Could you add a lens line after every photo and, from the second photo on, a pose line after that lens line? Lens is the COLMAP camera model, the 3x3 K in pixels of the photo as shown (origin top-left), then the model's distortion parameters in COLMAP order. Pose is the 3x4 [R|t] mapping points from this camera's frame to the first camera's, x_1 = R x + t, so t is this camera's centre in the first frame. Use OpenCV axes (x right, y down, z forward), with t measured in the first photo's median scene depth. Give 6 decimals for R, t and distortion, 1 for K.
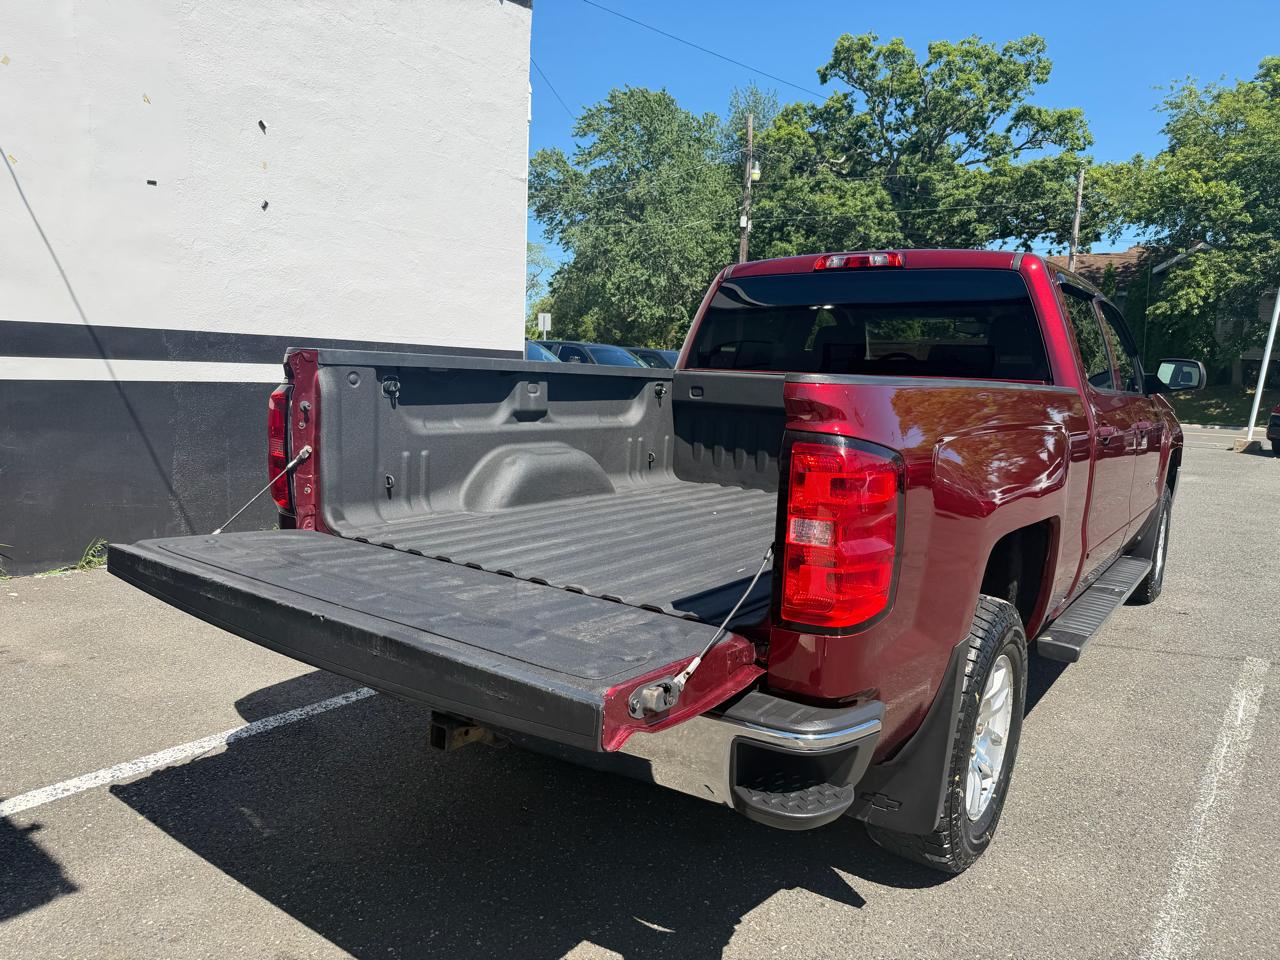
lens RADIAL K [[912.3, 0, 634.8], [0, 912.3, 478.0], [0, 0, 1]] dist [0.003404, -0.012500]
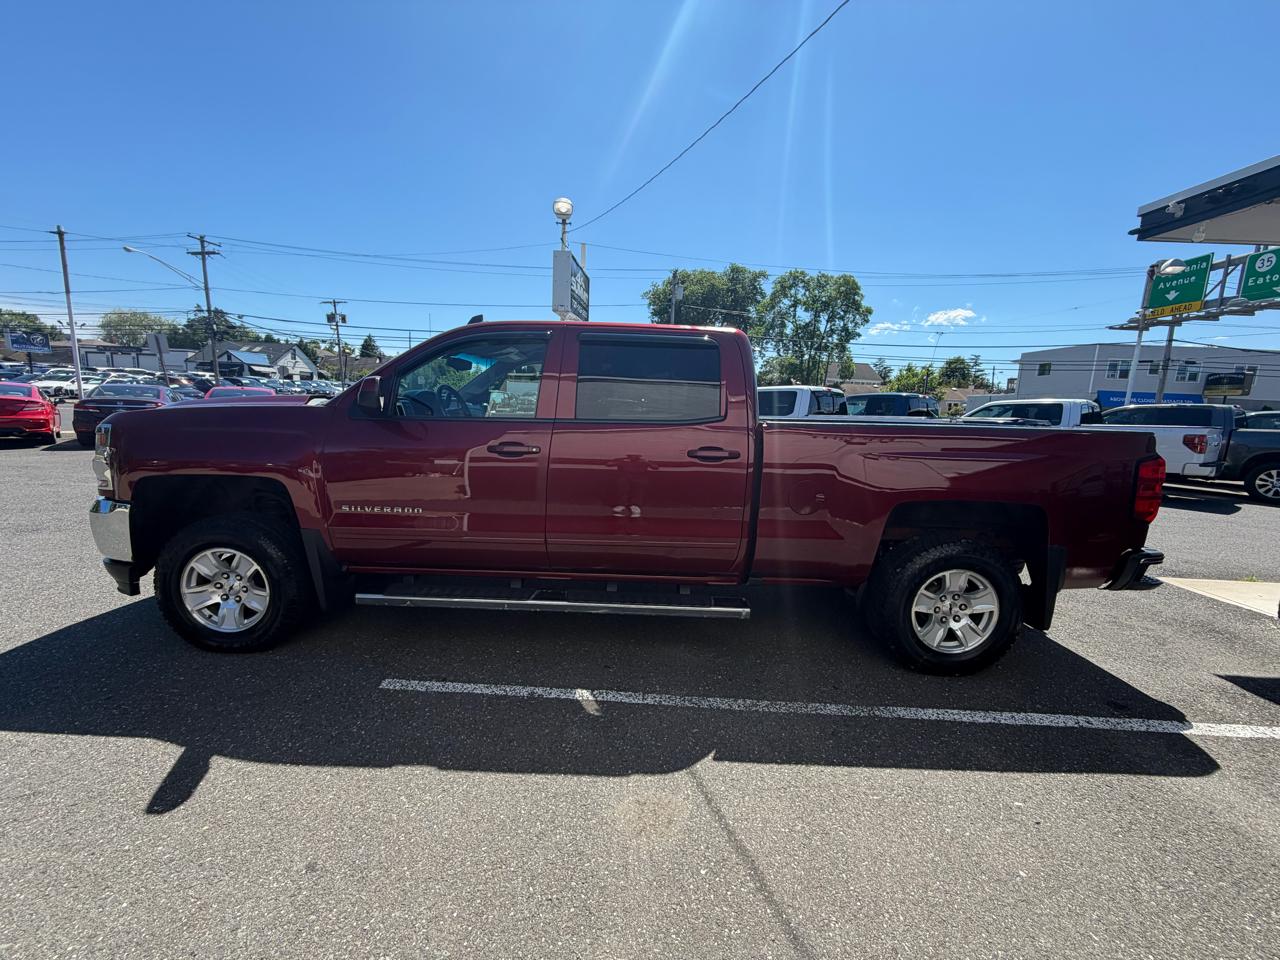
lens RADIAL K [[507.9, 0, 640.0], [0, 507.9, 480.0], [0, 0, 1]] dist [0.000549, -0.000049]
pose [[-0.585019, -0.171258, 0.792732, -0.053443], [0.044099, 0.969287, 0.241944, -0.030395], [-0.809820, 0.176501, -0.559499, 0.214817]]
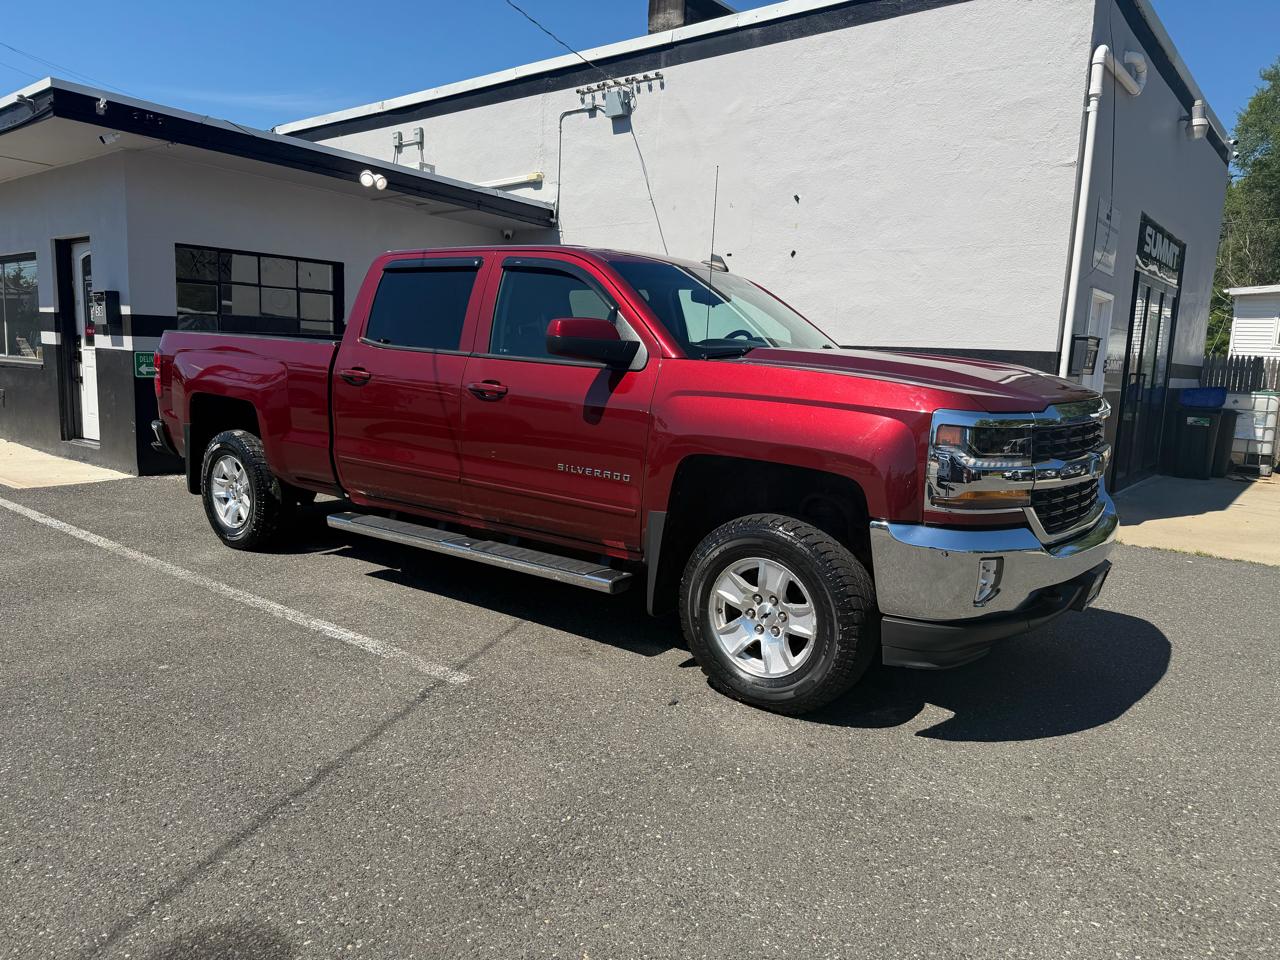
lens RADIAL K [[895.1, 0, 640.0], [0, 895.1, 480.0], [0, 0, 1]] dist [0.063586, -0.111615]
pose [[-0.022091, 0.111542, -0.993514, 0.222385], [-0.160121, 0.980534, 0.113645, -0.014294], [0.986850, 0.161593, -0.003801, 0.171909]]
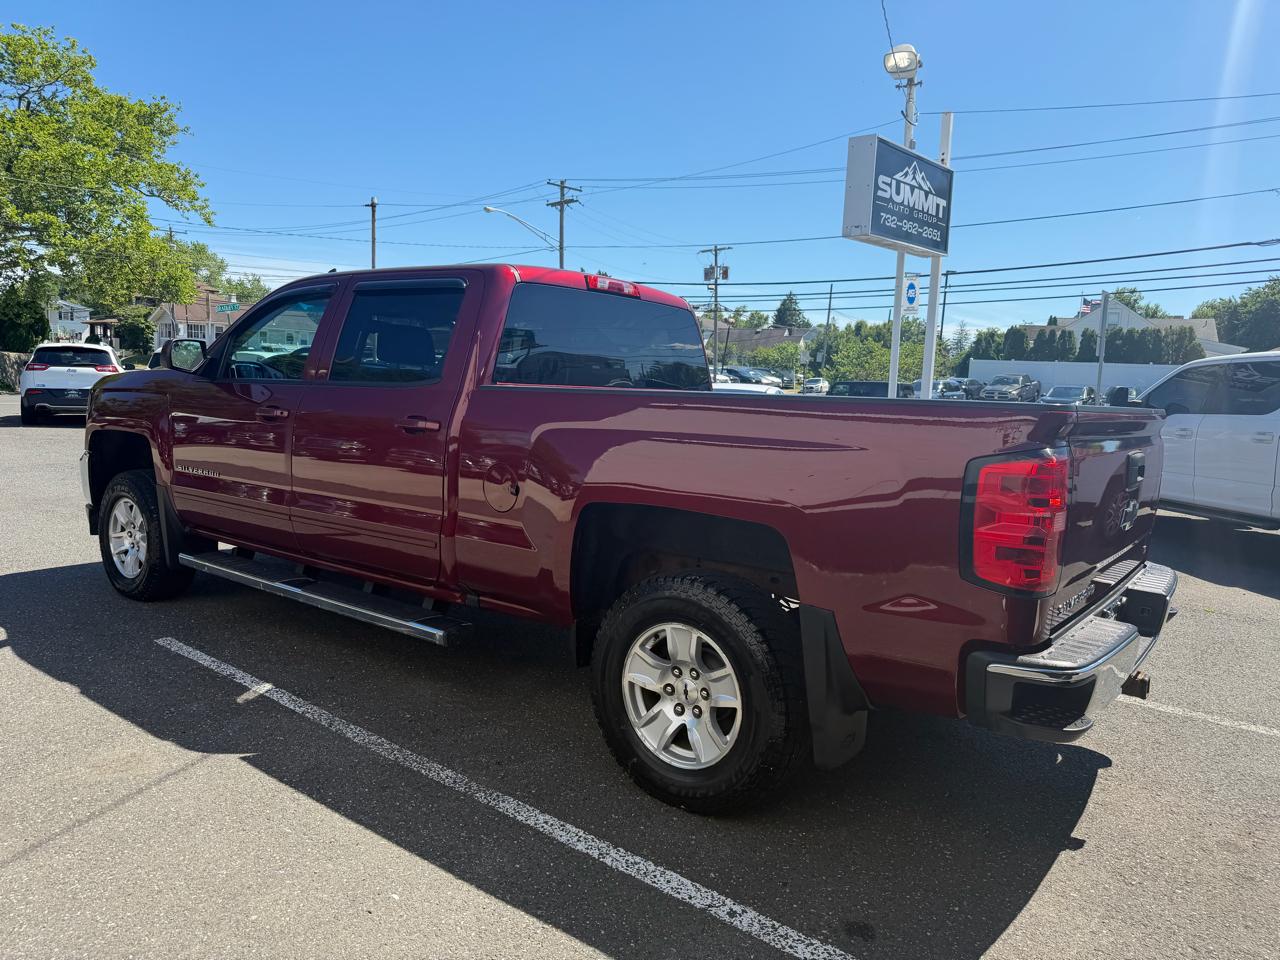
lens RADIAL K [[897.8, 0, 640.0], [0, 897.8, 480.0], [0, 0, 1]] dist [0.059885, -0.087438]
pose [[0.025764, -0.140317, 0.989771, -0.111184], [0.080992, 0.987138, 0.137835, -0.019764], [-0.996382, 0.076612, 0.036797, 0.121529]]
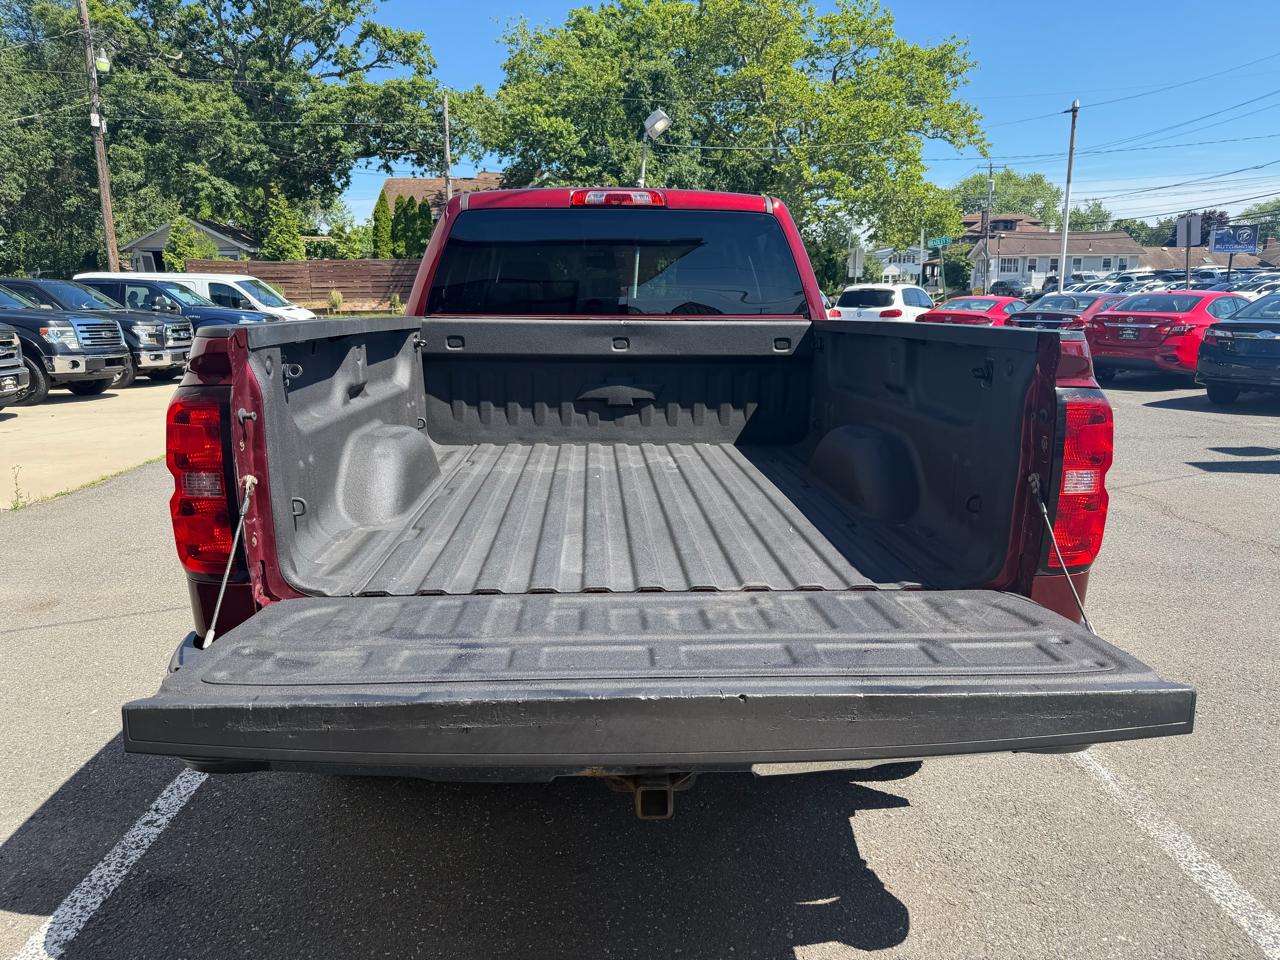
lens RADIAL K [[912.3, 0, 634.8], [0, 912.3, 478.0], [0, 0, 1]] dist [0.003404, -0.012500]
pose [[0.779888, -0.155549, 0.606283, -0.048931], [0.103194, 0.987327, 0.120567, -0.007434], [-0.617354, -0.031463, 0.786056, 0.026807]]
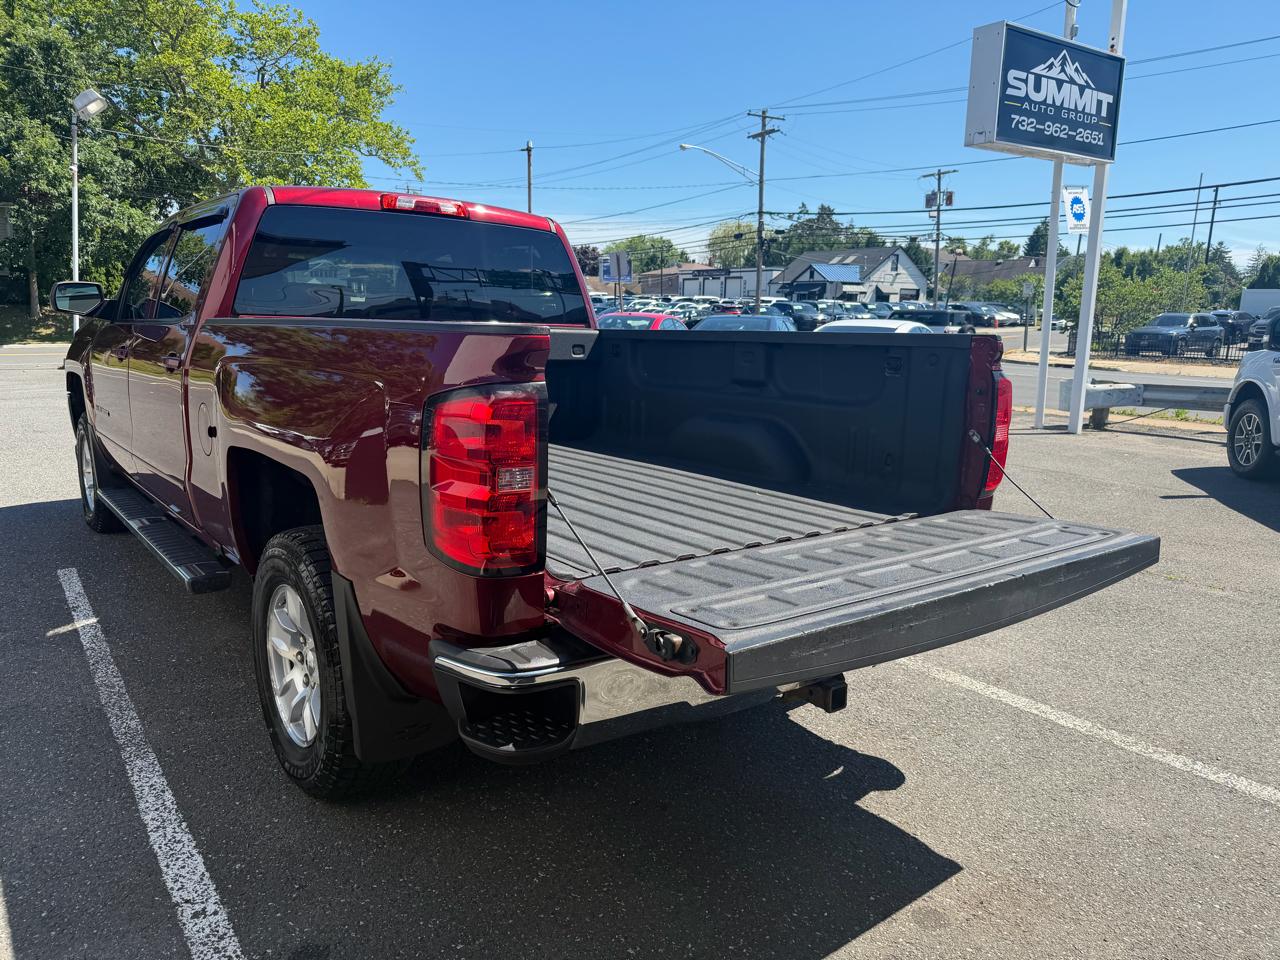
lens RADIAL K [[912.3, 0, 634.8], [0, 912.3, 478.0], [0, 0, 1]] dist [0.003404, -0.012500]
pose [[0.278243, -0.194407, 0.940631, -0.088112], [0.104566, 0.979613, 0.171533, -0.012257], [-0.954802, 0.050631, 0.292899, 0.064747]]
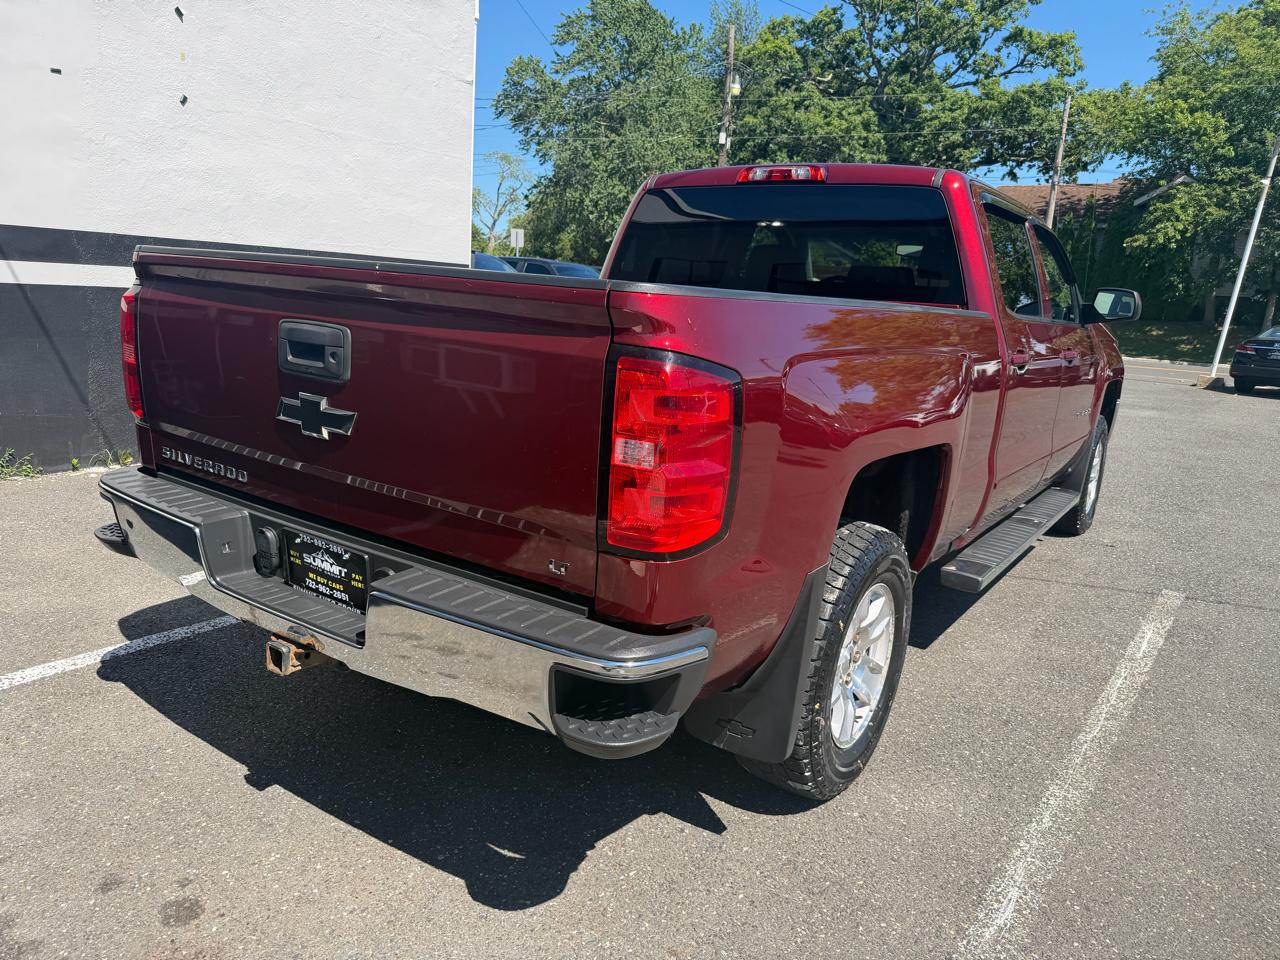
lens RADIAL K [[919.7, 0, 641.3], [0, 919.7, 466.7], [0, 0, 1]] dist [-0.005962, -0.001210]
pose [[0.999303, 0.020321, 0.031306, 0.009538], [-0.022483, 0.997271, 0.070321, 0.000388], [-0.029792, -0.070975, 0.997033, 0.002731]]
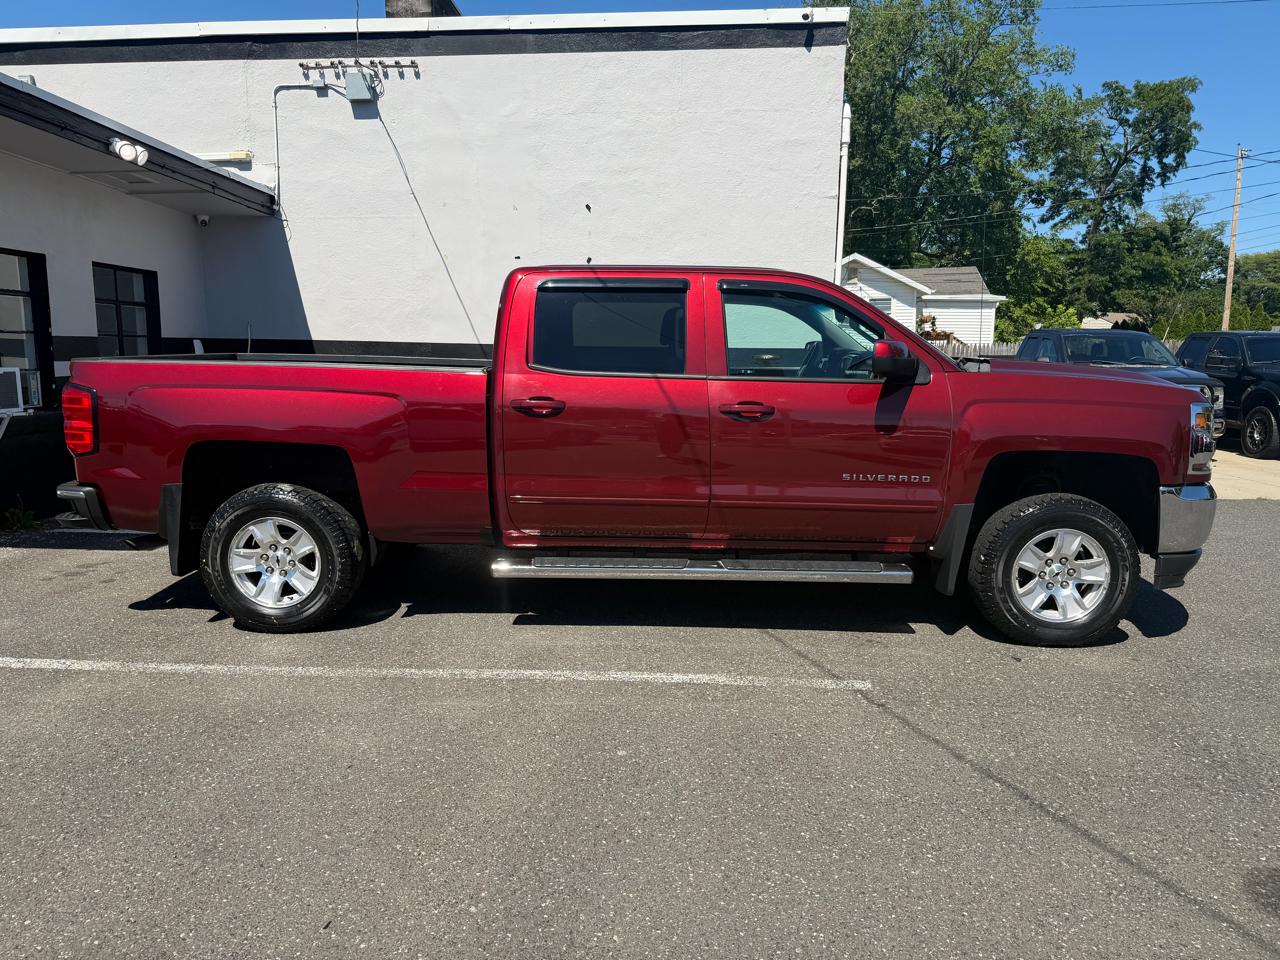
lens RADIAL K [[902.4, 0, 631.6], [0, 902.4, 471.5], [0, 0, 1]] dist [0.082412, -0.126375]
pose [[0.554571, 0.083218, -0.827965, 0.191703], [-0.090979, 0.995086, 0.039077, -0.002540], [0.827148, 0.053656, 0.559416, 0.048369]]
